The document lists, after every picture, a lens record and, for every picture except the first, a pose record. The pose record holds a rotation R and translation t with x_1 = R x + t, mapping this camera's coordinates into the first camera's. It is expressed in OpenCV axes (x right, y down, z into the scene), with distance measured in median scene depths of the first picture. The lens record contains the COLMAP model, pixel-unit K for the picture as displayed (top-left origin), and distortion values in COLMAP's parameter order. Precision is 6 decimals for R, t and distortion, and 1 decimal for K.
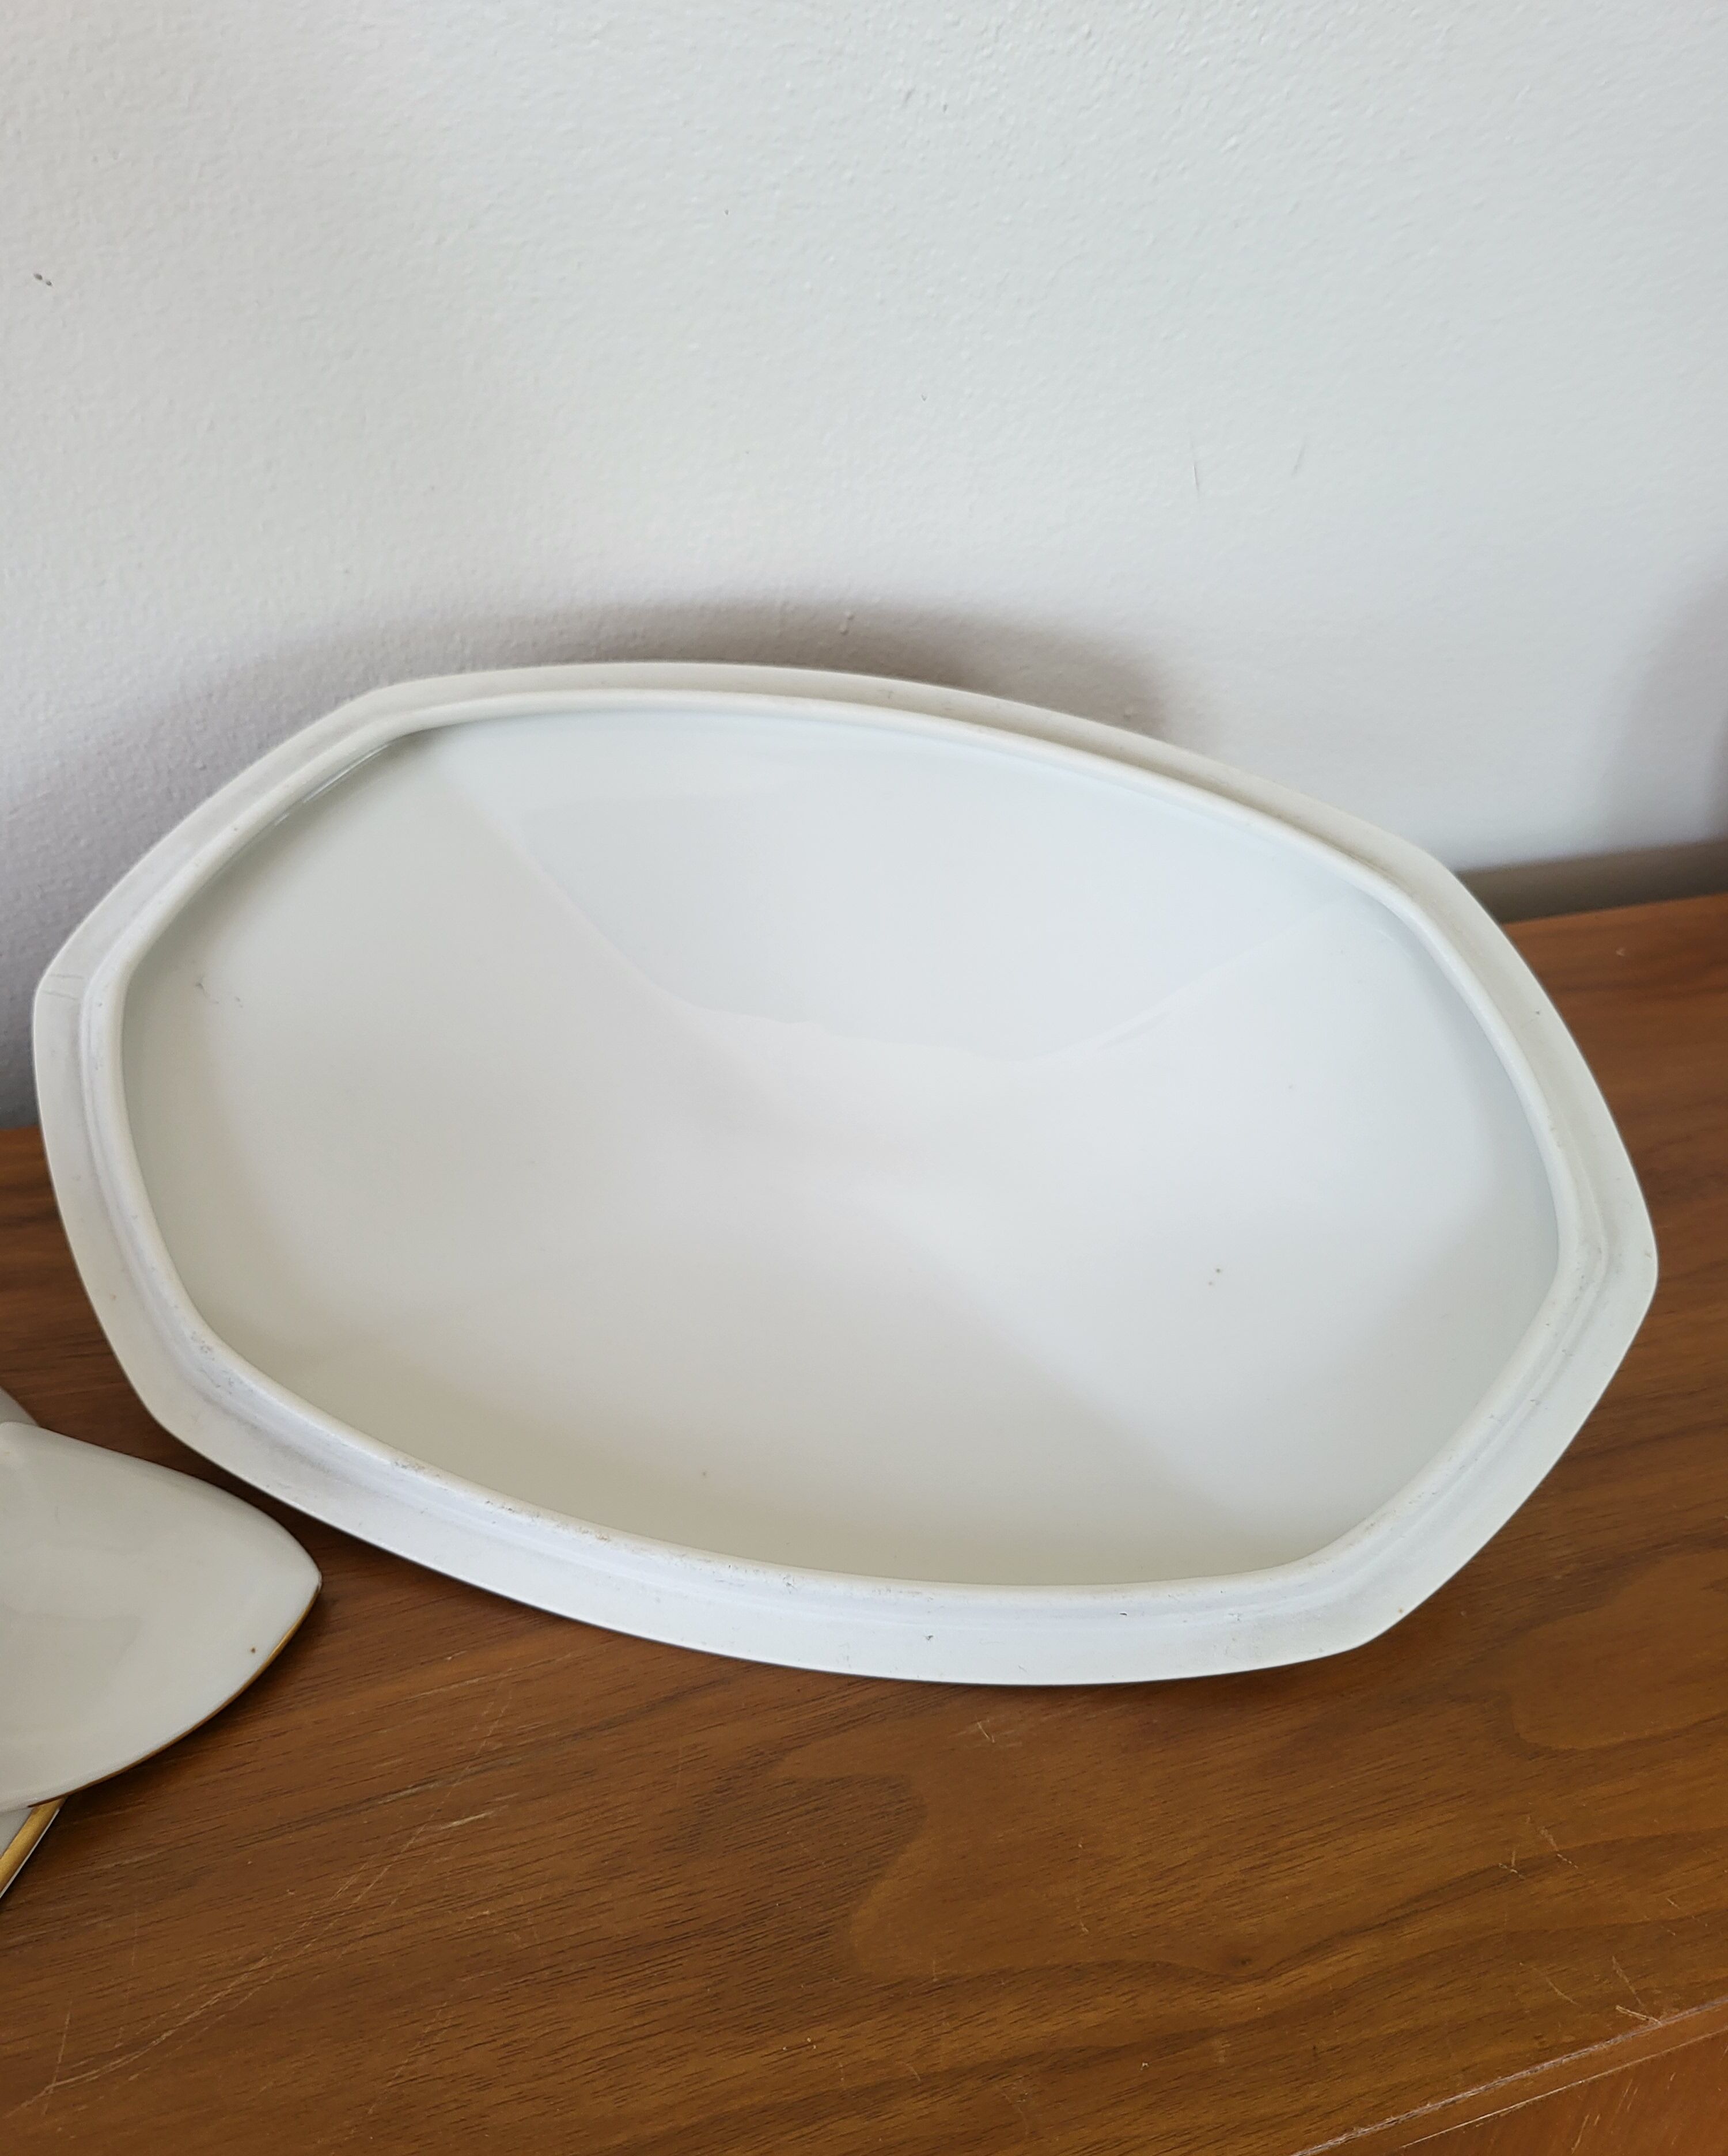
lens RADIAL K [[1682.2, 0, 891.4], [0, 1682.2, 1086.8], [0, 0, 1]] dist [0.039190, -0.072541]
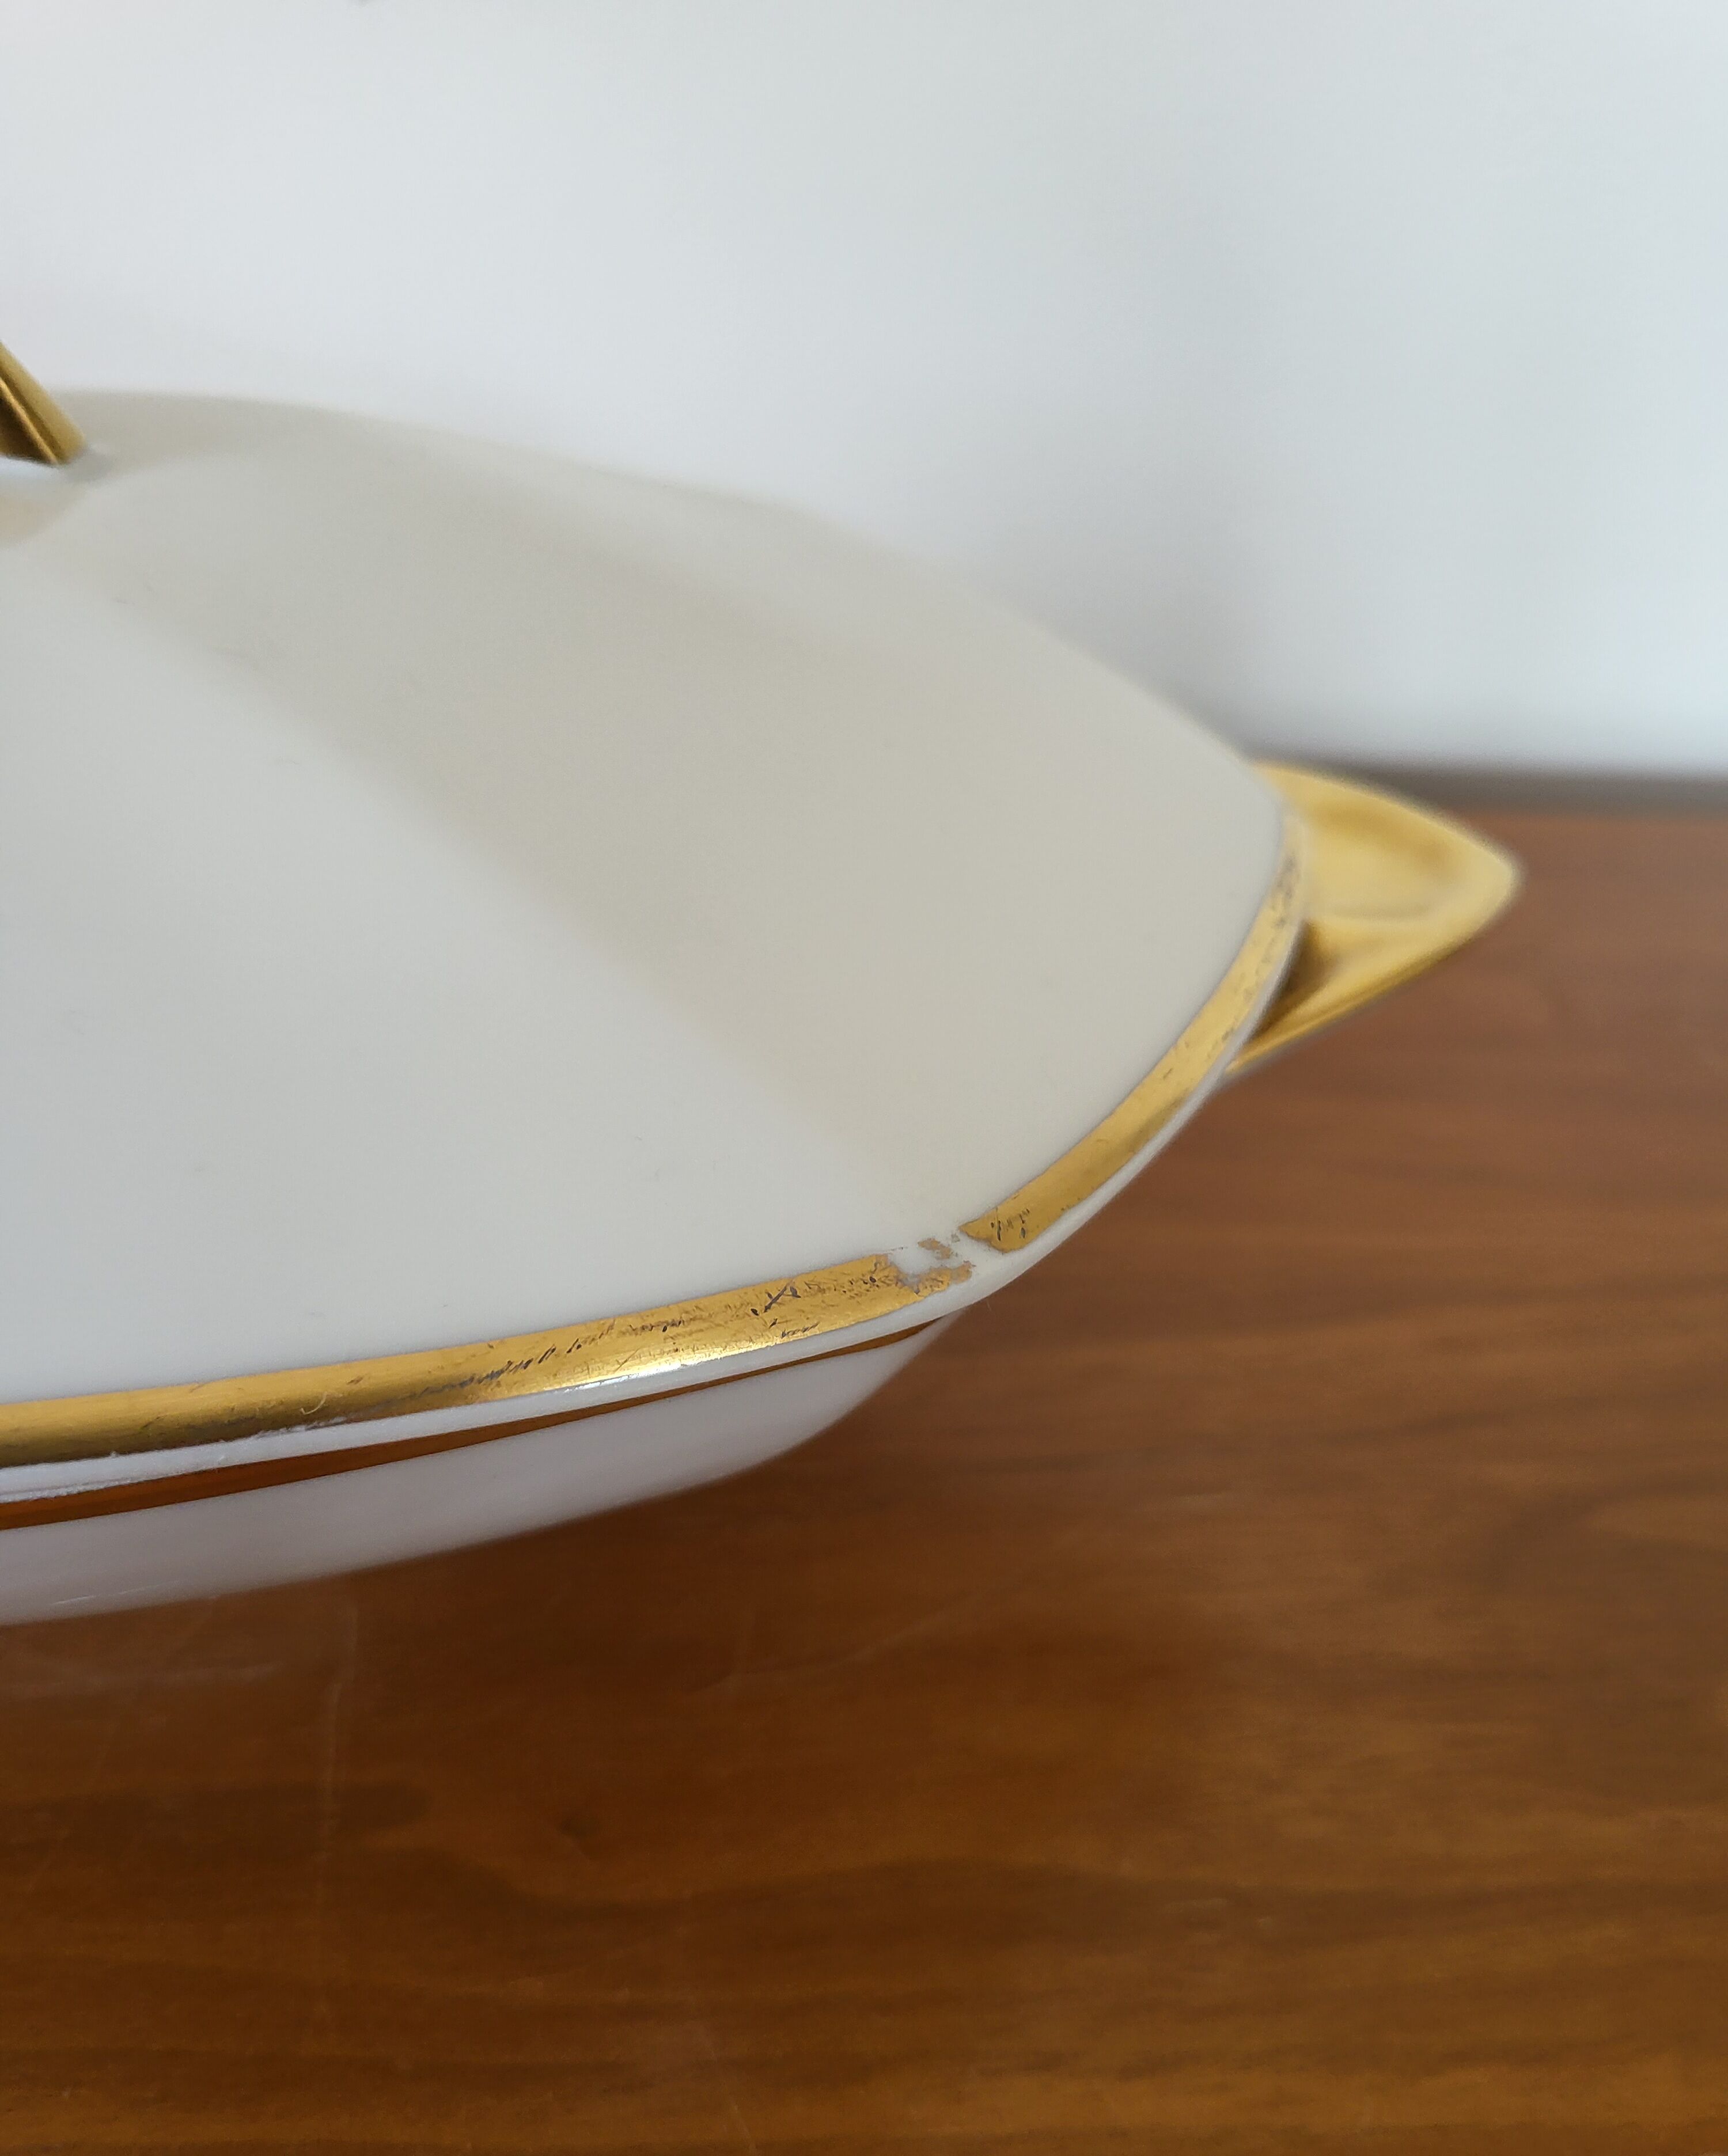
lens RADIAL K [[1746.2, 0, 868.1], [0, 1746.2, 1091.6], [0, 0, 1]] dist [-0.032032, -0.023326]
pose [[0.977770, 0.121987, -0.170542, -0.293138], [-0.135666, 0.988210, -0.070960, 0.325912], [0.159875, 0.092520, 0.982792, 0.153698]]
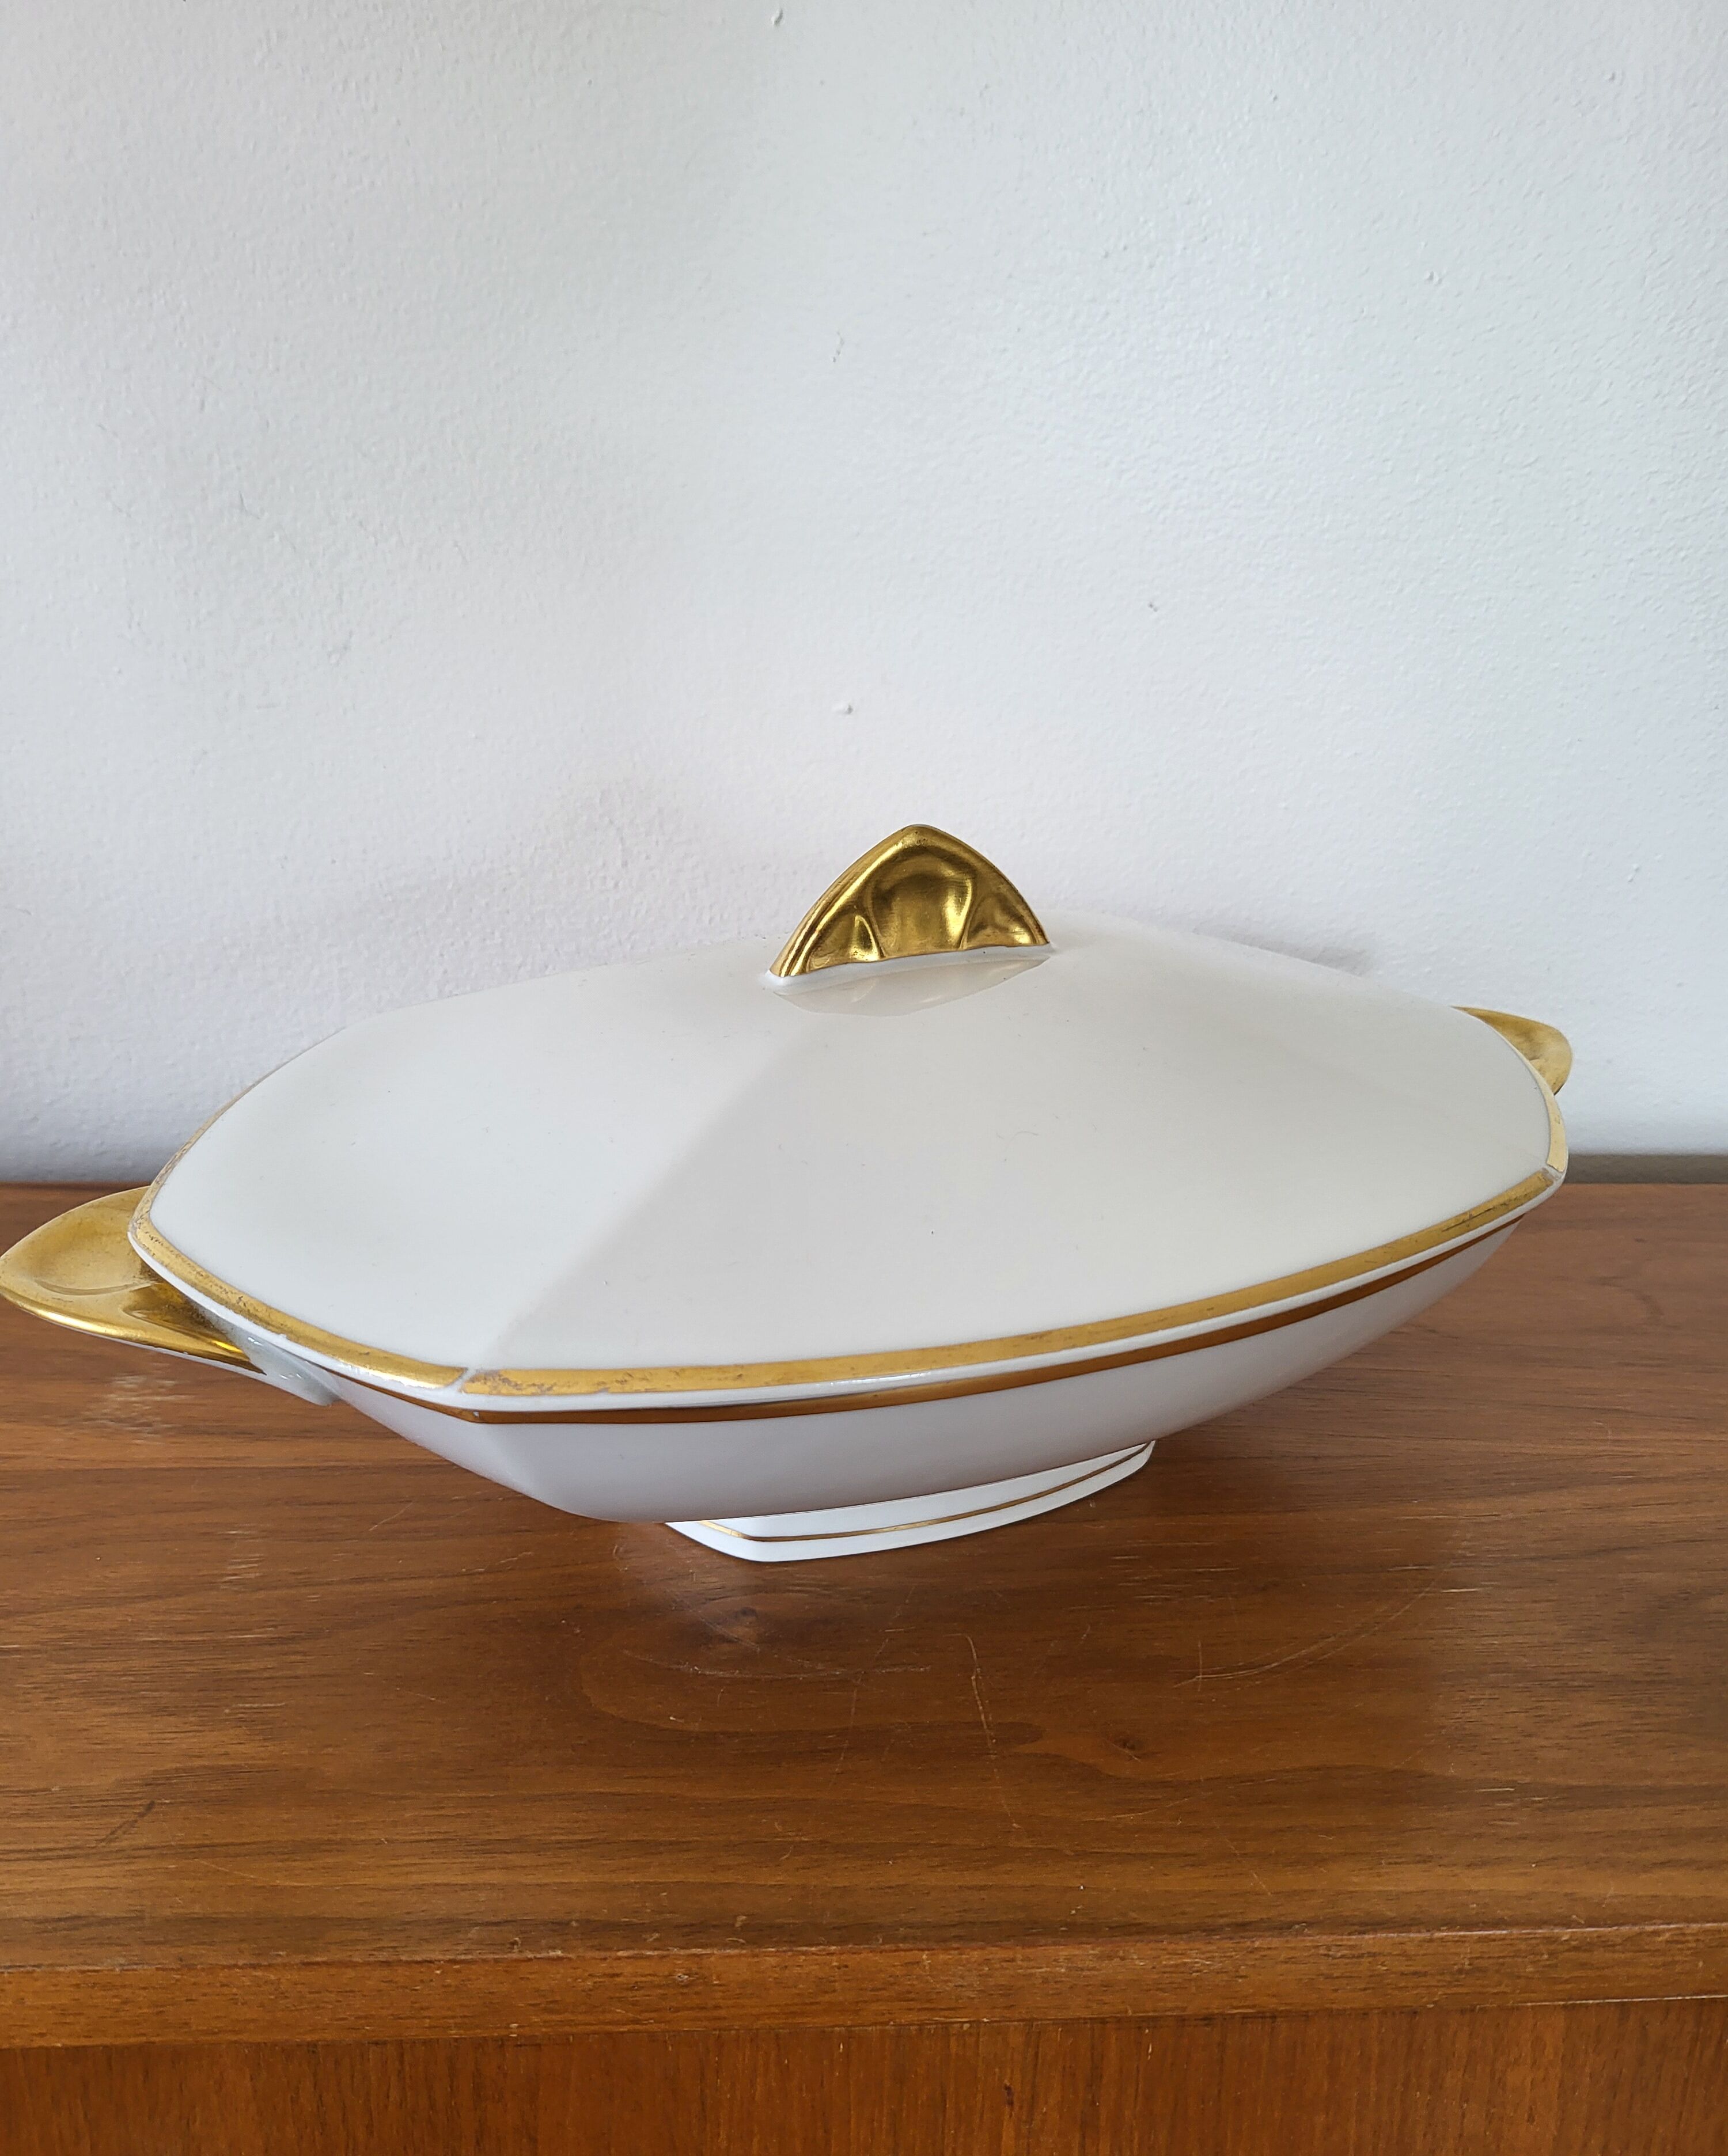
lens RADIAL K [[1682.2, 0, 862.0], [0, 1682.2, 1089.1], [0, 0, 1]] dist [0.039190, -0.072541]
pose [[0.967247, 0.056552, -0.247456, -0.401776], [-0.130690, 0.946676, -0.294489, 0.517645], [0.217607, 0.317184, 0.923061, -0.432314]]
